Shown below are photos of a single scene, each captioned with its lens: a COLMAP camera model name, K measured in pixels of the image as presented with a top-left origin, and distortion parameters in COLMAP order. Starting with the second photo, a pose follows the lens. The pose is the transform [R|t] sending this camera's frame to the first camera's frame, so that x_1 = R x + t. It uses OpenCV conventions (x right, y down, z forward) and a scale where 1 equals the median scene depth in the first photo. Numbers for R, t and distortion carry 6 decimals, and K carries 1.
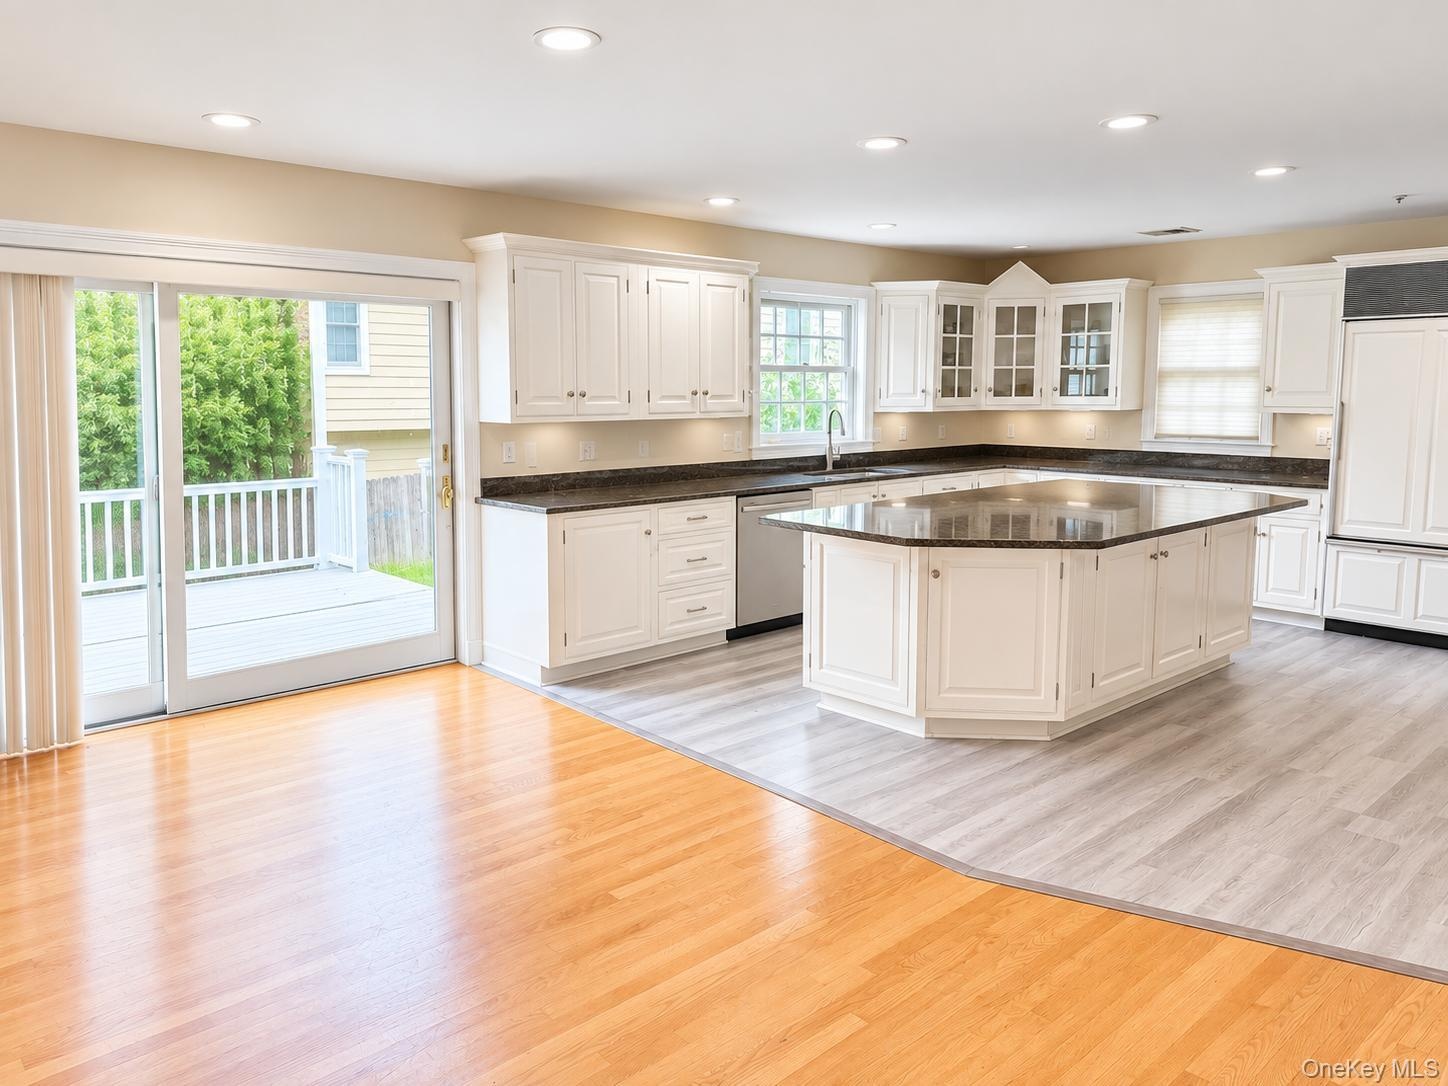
lens RADIAL K [[1045.2, 0, 724.0], [0, 1045.2, 543.0], [0, 0, 1]] dist [0.087770, -0.001500]
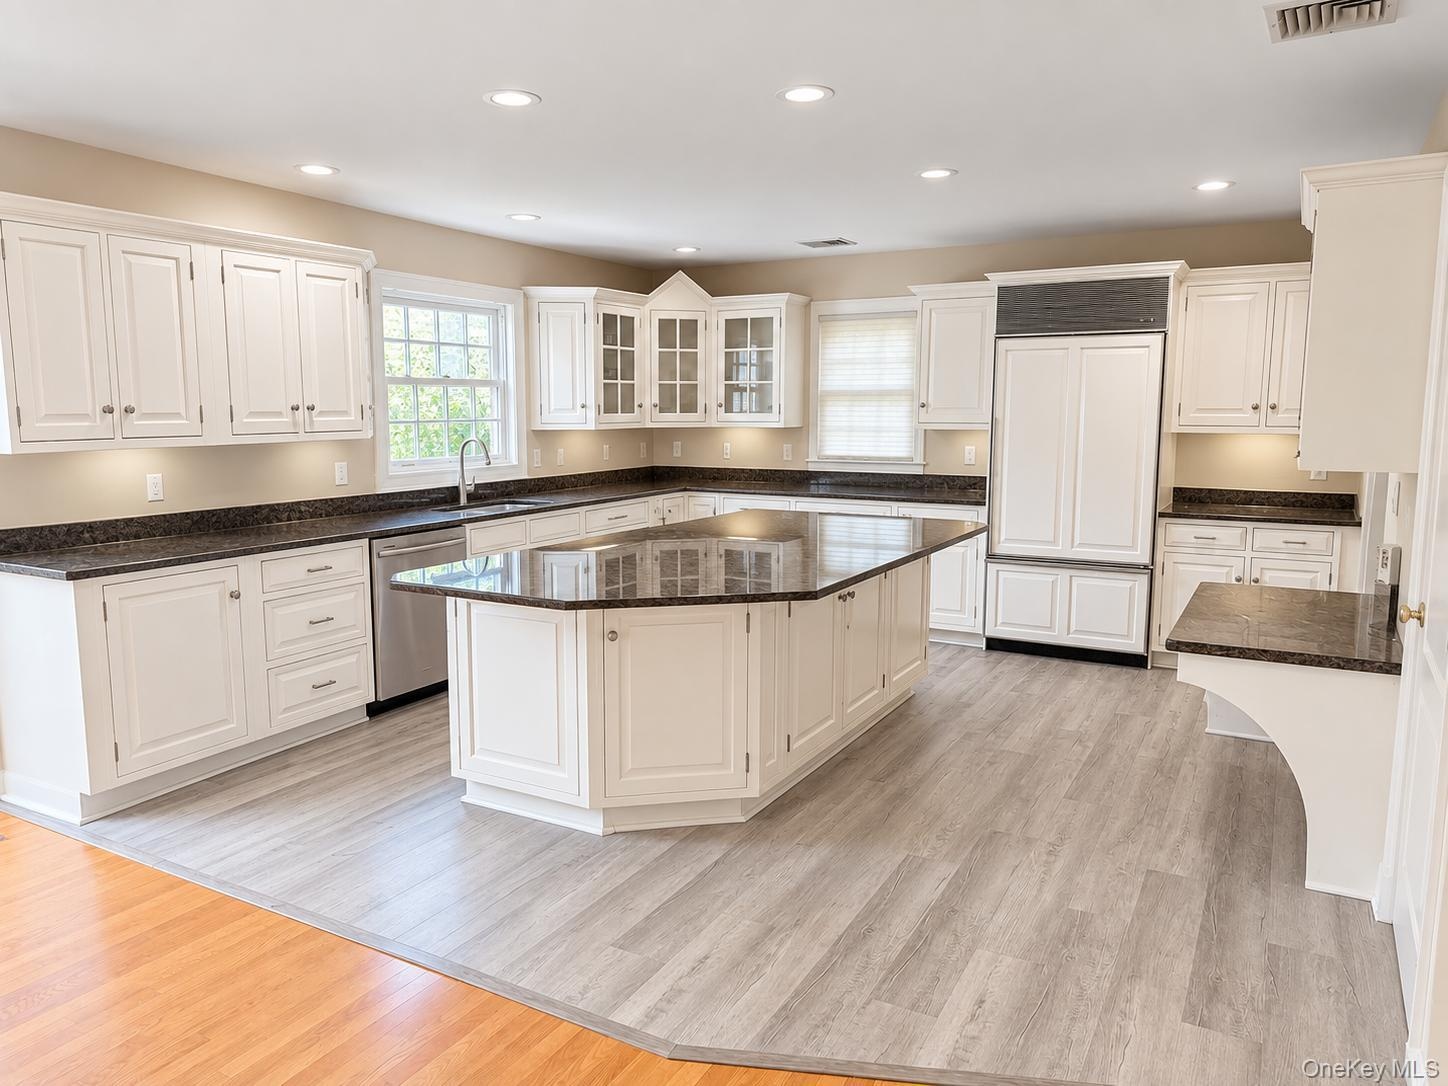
lens RADIAL K [[1021.2, 0, 724.0], [0, 1021.2, 543.0], [0, 0, 1]] dist [-0.003719, -0.005785]
pose [[0.951323, -0.042905, 0.305194, 0.036628], [0.046401, 0.998914, -0.004209, -0.022925], [-0.304682, 0.018165, 0.952281, 0.156741]]
